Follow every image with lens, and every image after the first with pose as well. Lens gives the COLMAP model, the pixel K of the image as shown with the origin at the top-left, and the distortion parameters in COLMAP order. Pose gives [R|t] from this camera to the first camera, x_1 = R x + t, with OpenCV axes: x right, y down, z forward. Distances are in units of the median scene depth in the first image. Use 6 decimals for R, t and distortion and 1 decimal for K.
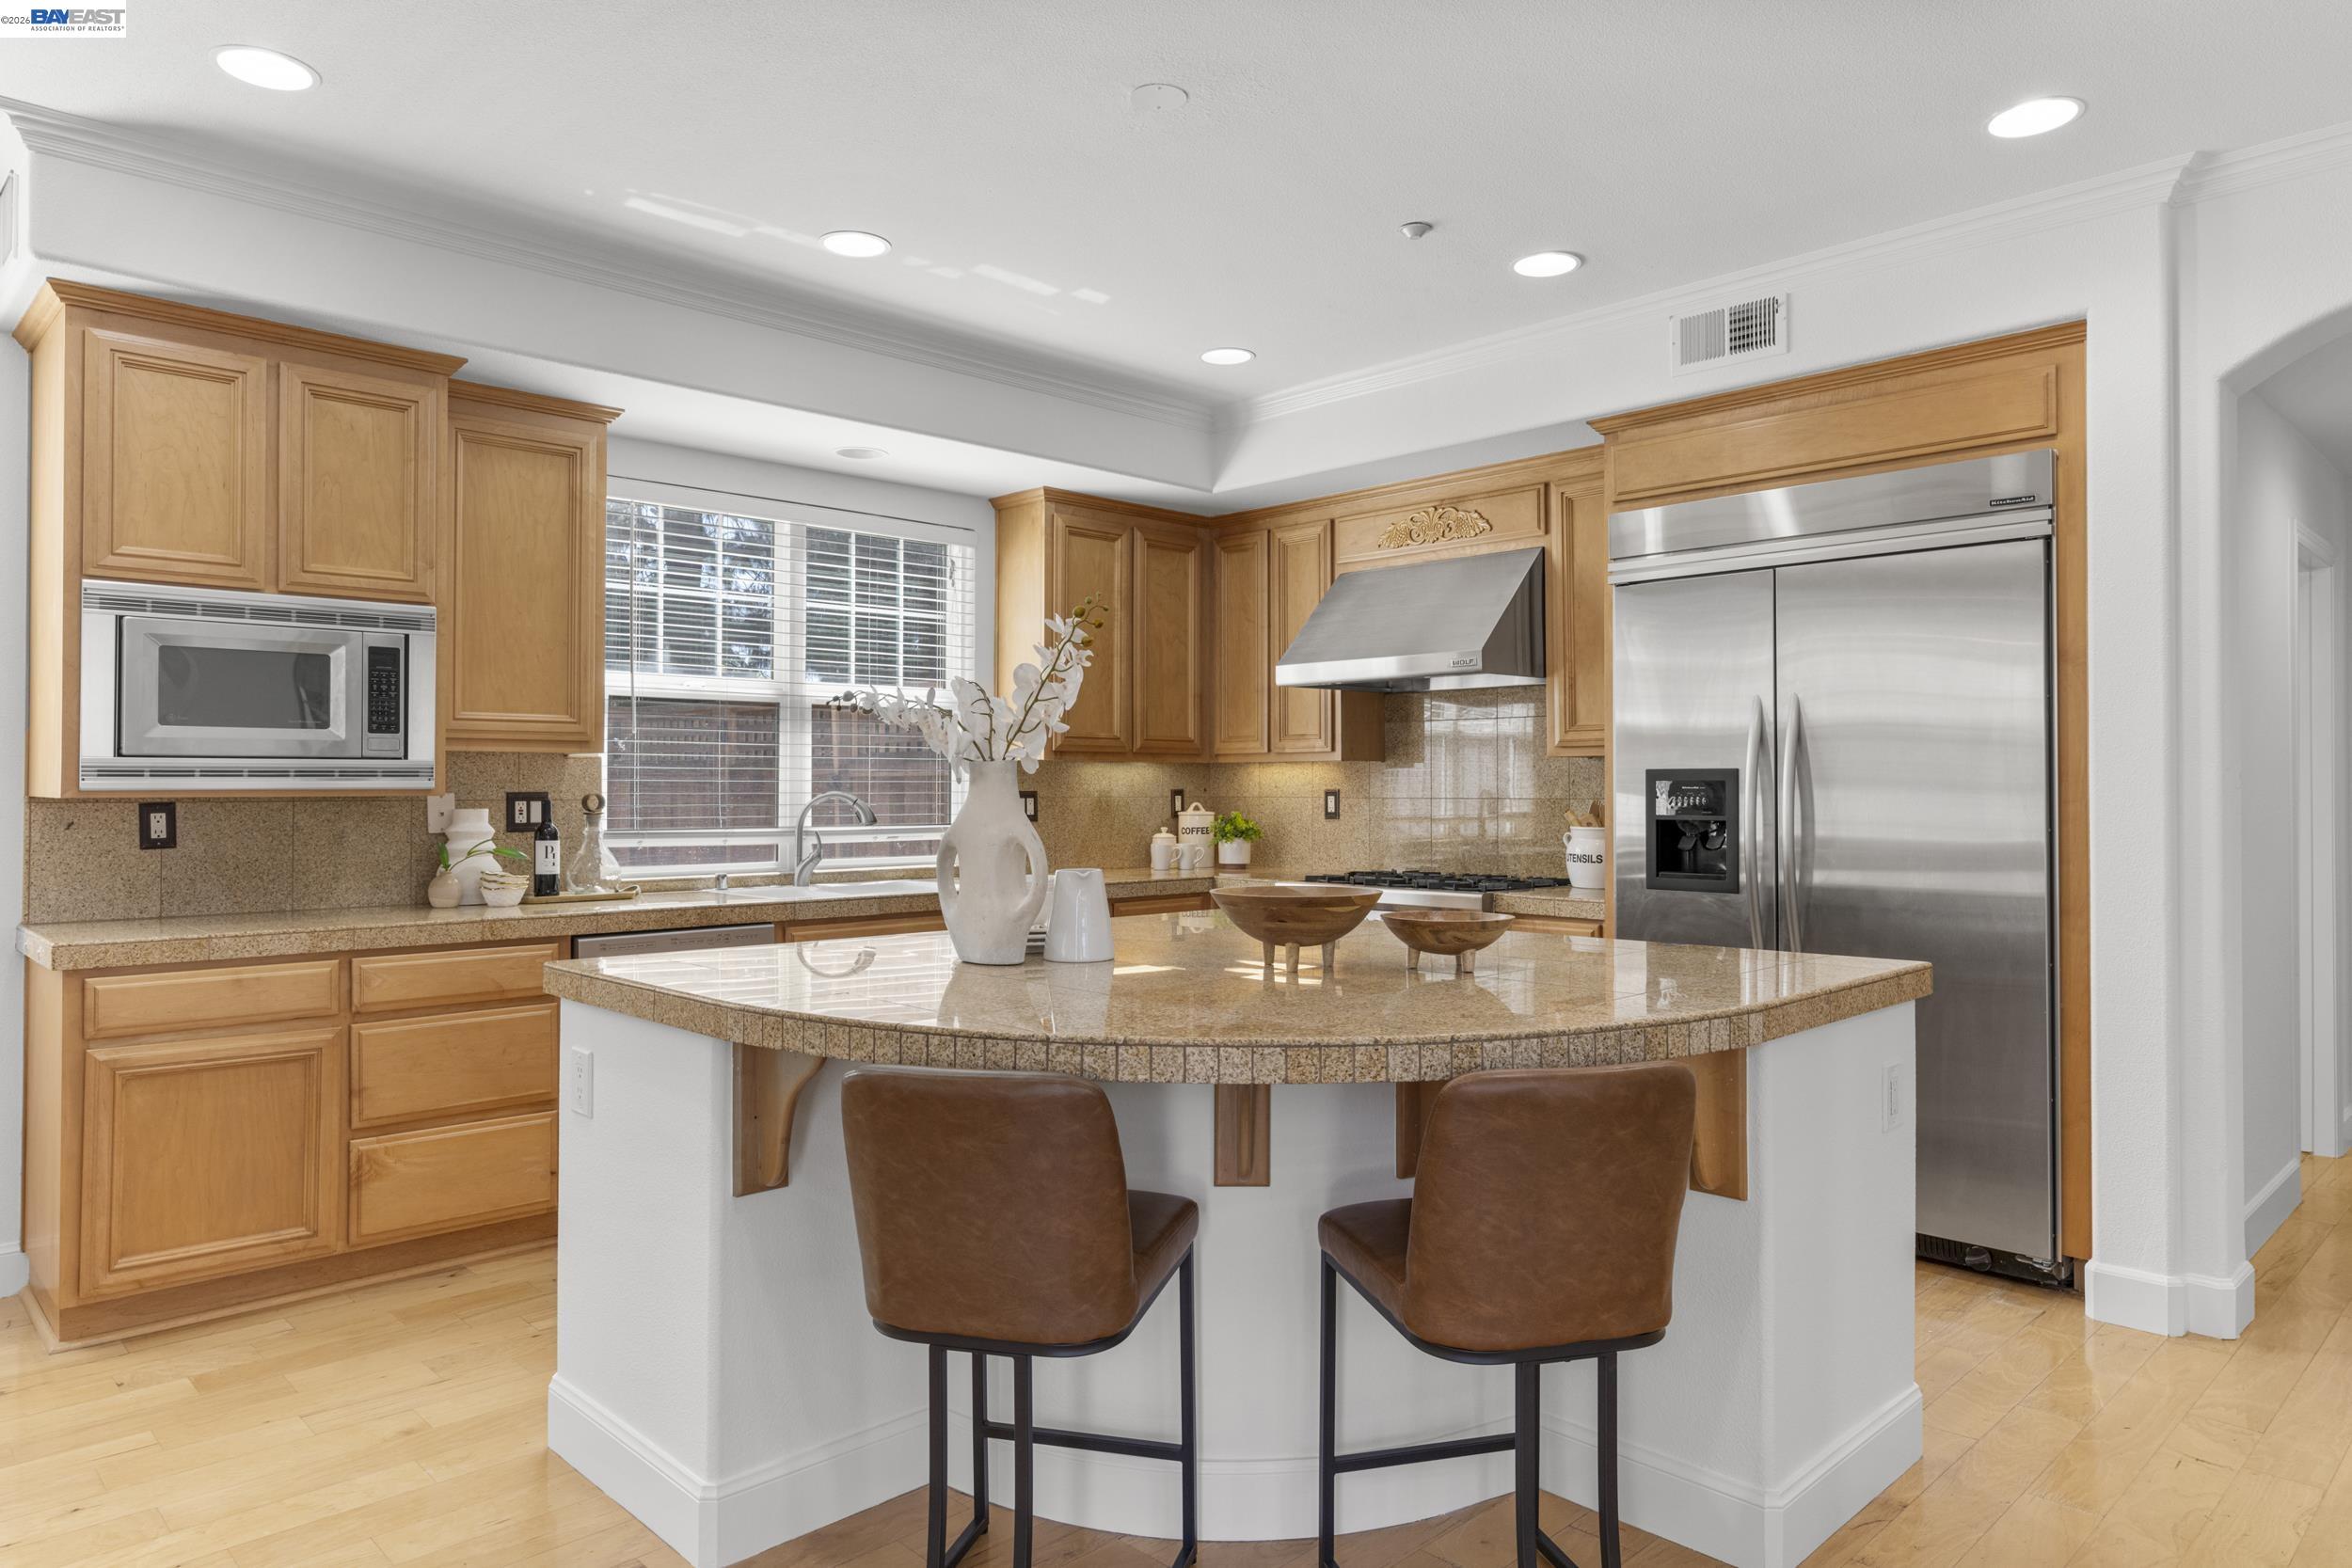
lens RADIAL K [[1462.6, 0, 1180.2], [0, 1462.6, 761.3], [0, 0, 1]] dist [0.001271, 0.000374]
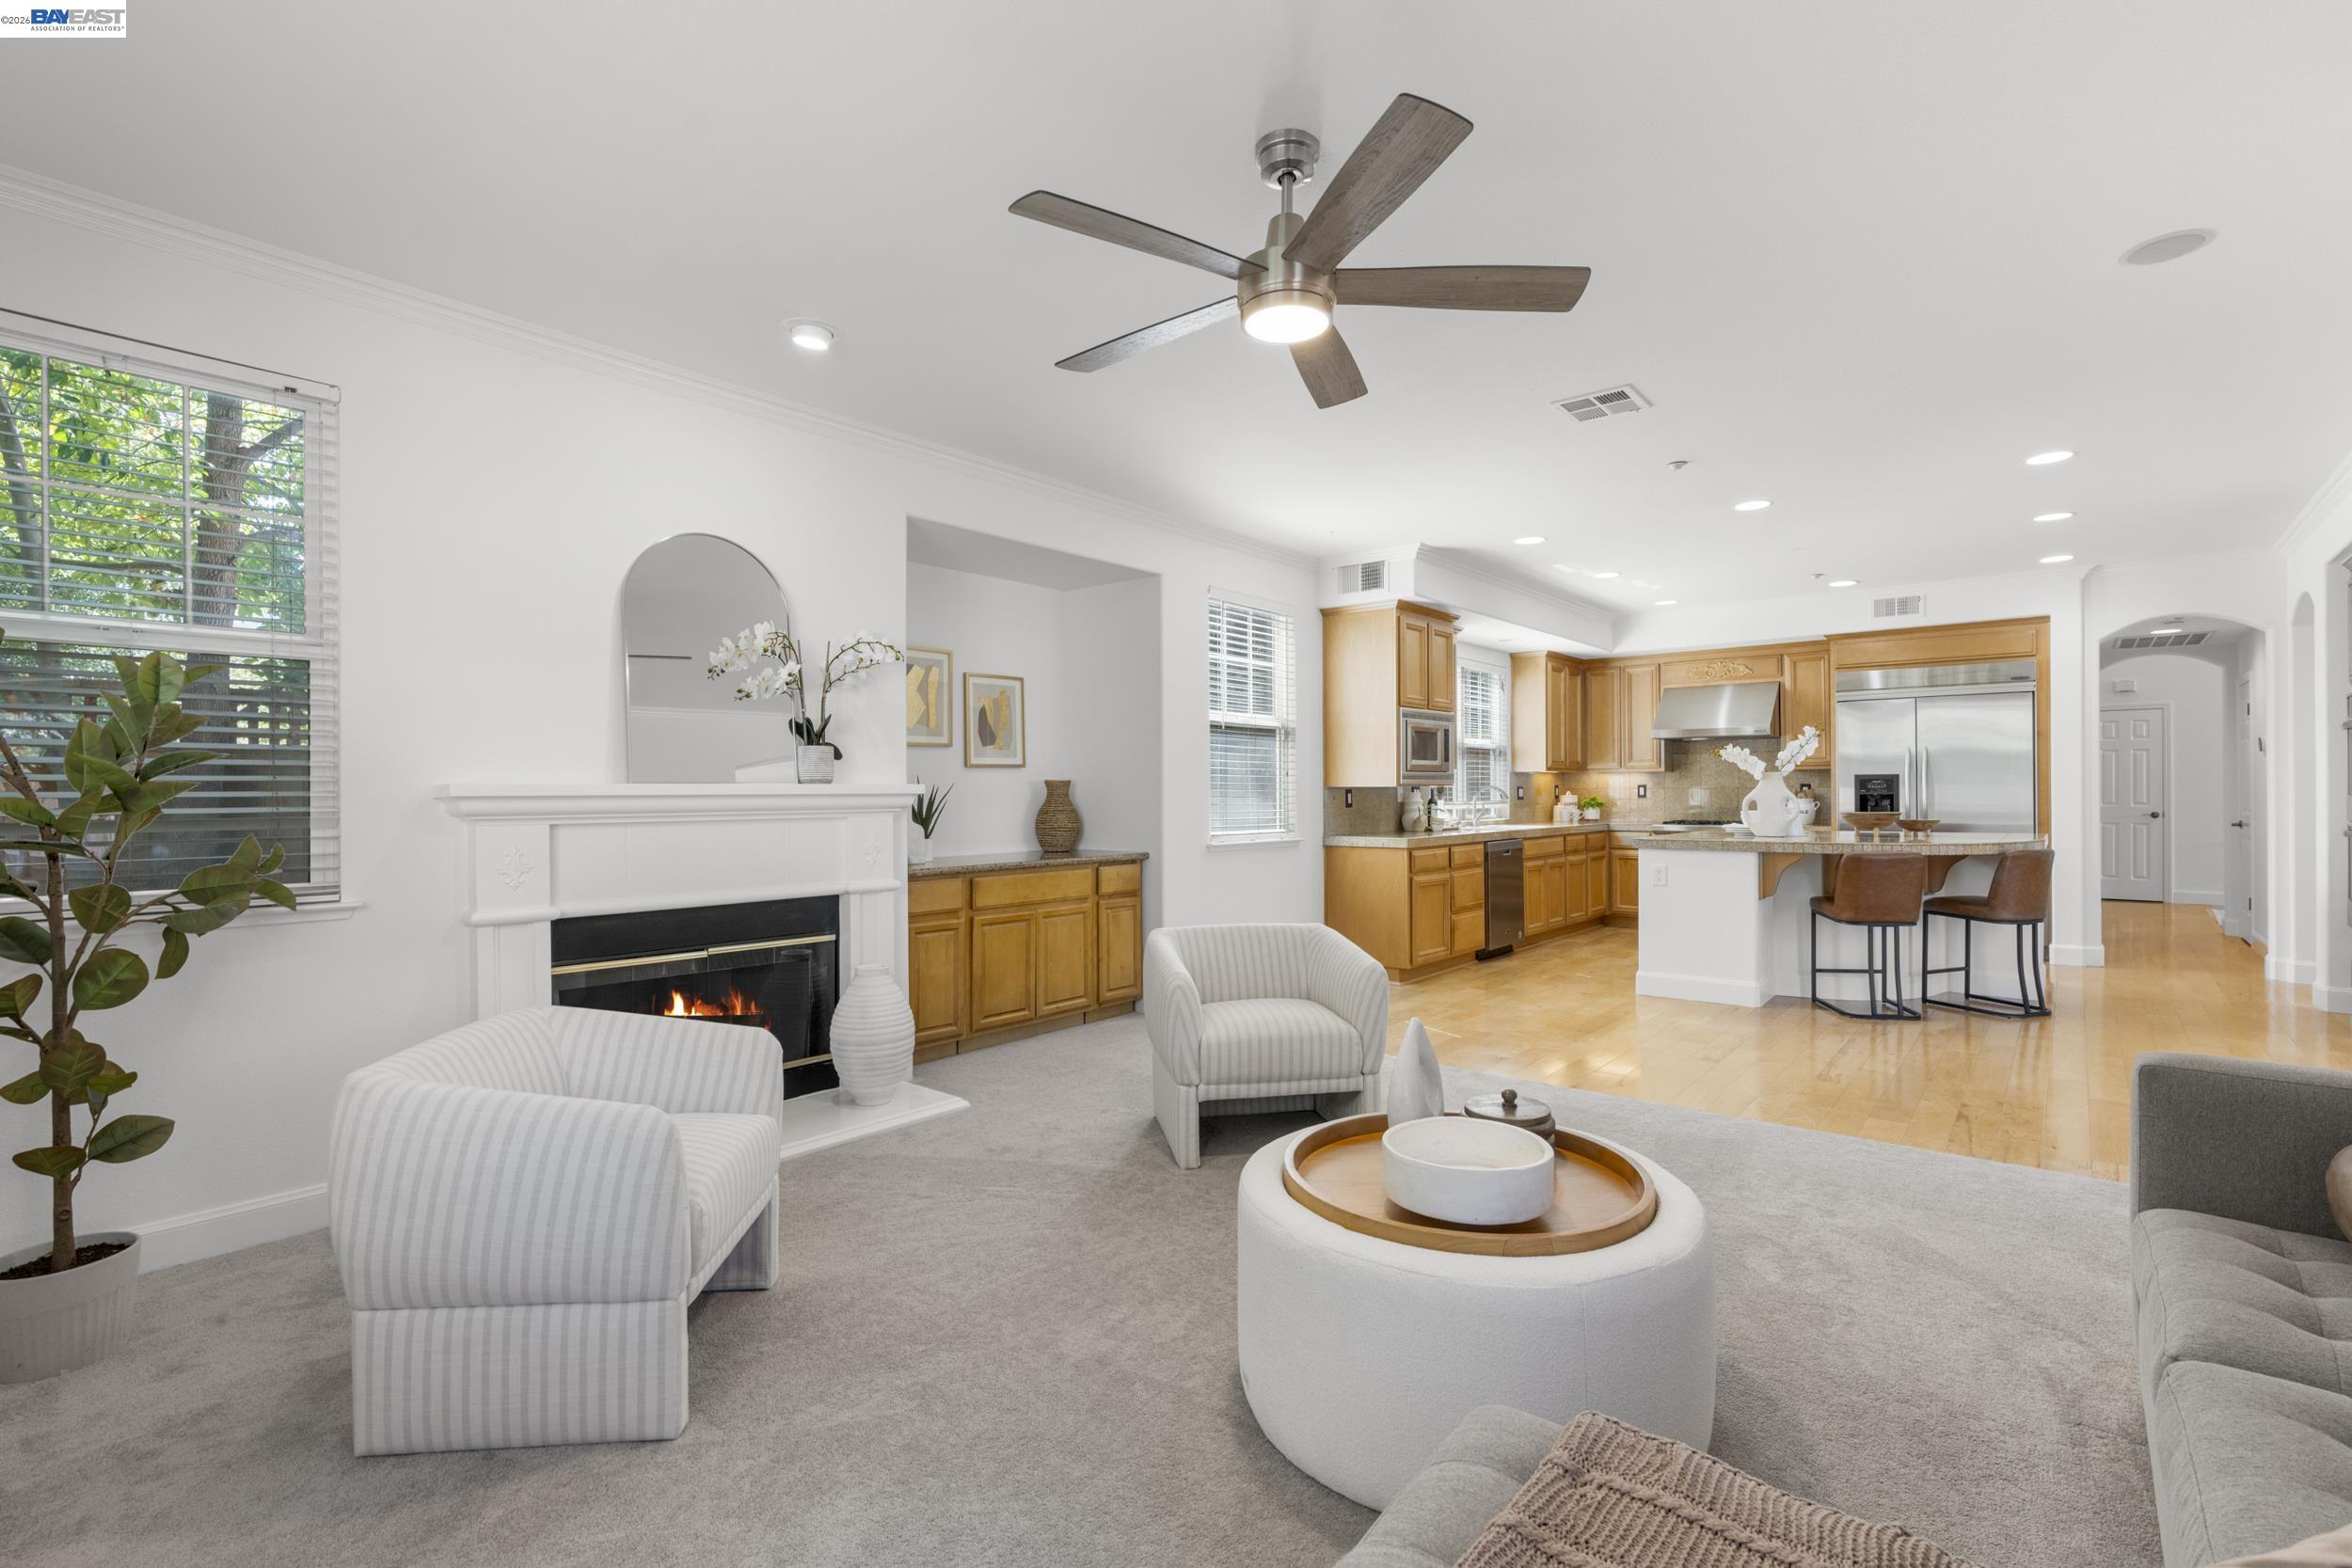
lens RADIAL K [[1067.1, 0, 1182.3], [0, 1067.1, 786.4], [0, 0, 1]] dist [-0.004224, 0.000775]
pose [[0.994837, -0.004641, 0.101375, -1.151056], [0.003240, 0.999897, 0.013982, -0.004048], [-0.101430, -0.013582, 0.994750, -0.809313]]
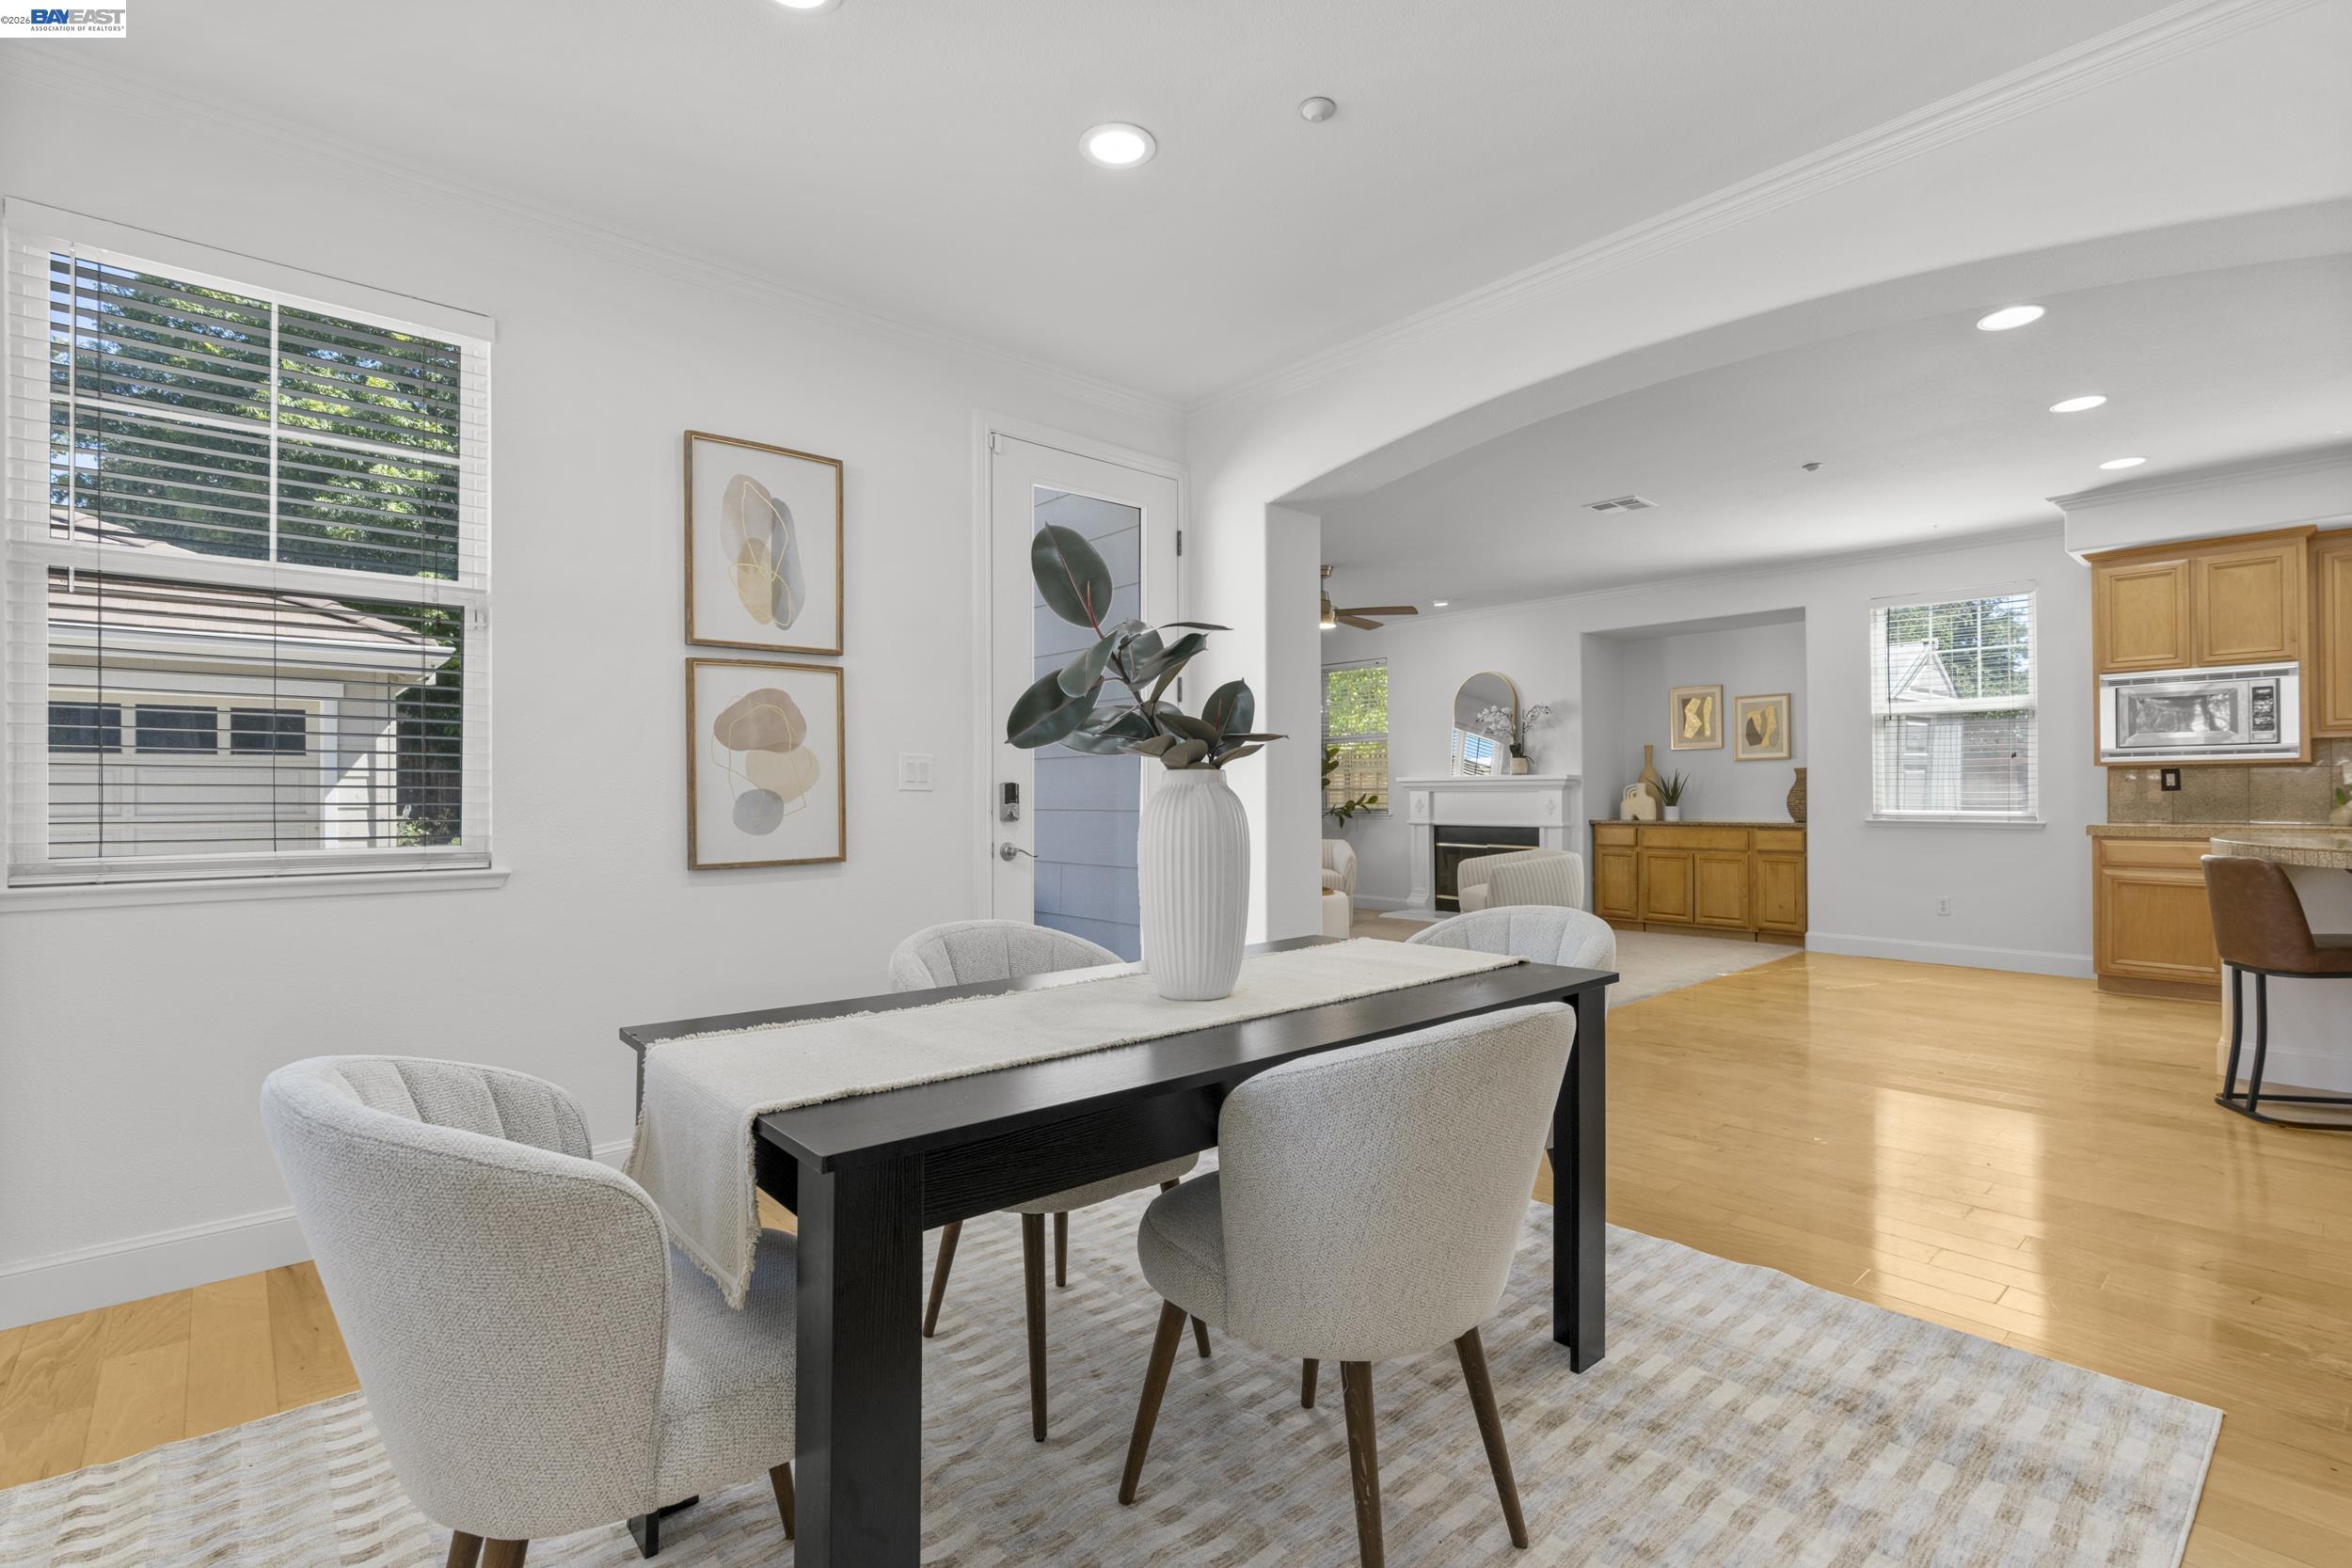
lens RADIAL K [[1067.1, 0, 1182.3], [0, 1067.1, 786.4], [0, 0, 1]] dist [-0.004224, 0.000775]
pose [[-0.041063, -0.007122, -0.999131, 0.895646], [0.021965, 0.999727, -0.008029, 0.033338], [0.998915, -0.022275, -0.040895, -0.372829]]
